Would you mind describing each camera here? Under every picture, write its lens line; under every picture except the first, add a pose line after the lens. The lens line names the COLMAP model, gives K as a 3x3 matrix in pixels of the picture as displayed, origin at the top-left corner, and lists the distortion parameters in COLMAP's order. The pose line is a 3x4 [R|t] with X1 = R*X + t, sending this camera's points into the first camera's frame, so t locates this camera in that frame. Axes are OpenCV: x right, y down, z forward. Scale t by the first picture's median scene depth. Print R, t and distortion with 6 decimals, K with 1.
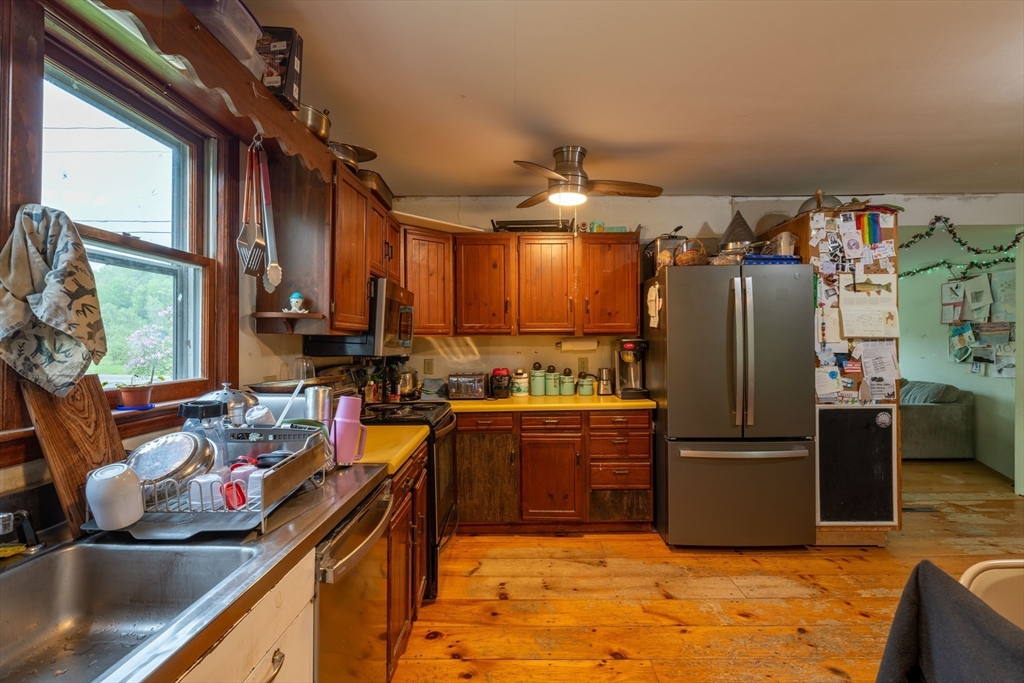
lens RADIAL K [[505.4, 0, 515.0], [0, 505.4, 338.4], [0, 0, 1]] dist [0.002702, -0.000111]
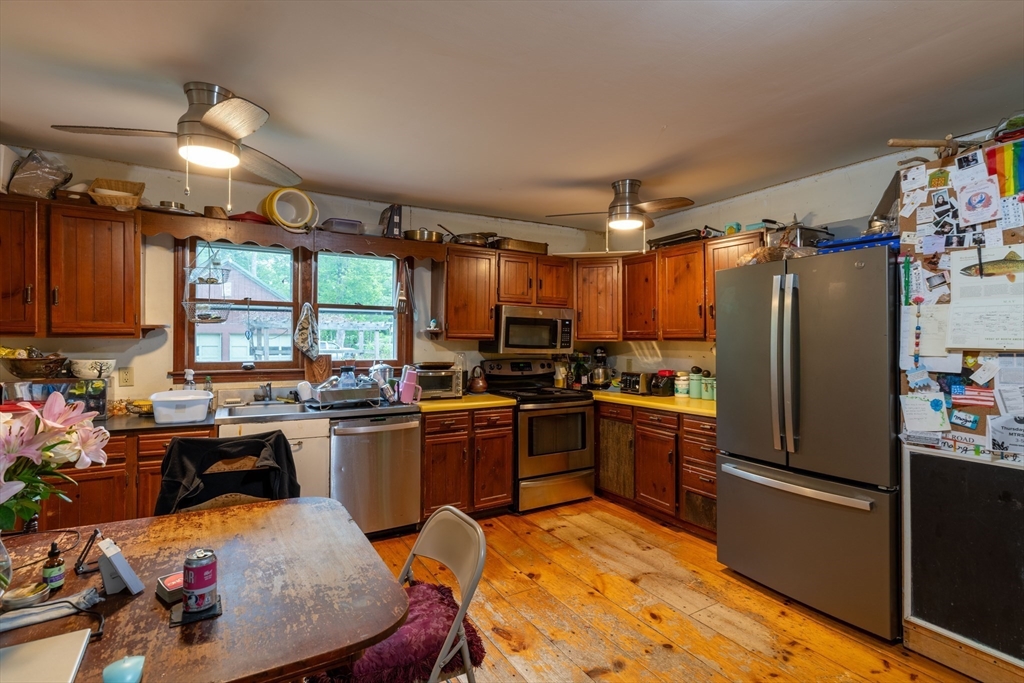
lens RADIAL K [[505.4, 0, 511.3], [0, 505.4, 338.0], [0, 0, 1]] dist [0.002702, -0.000111]
pose [[0.493799, 0.004079, -0.869567, 0.929439], [-0.003413, 0.999990, 0.002753, -0.015670], [0.869570, 0.001609, 0.493808, 0.185020]]
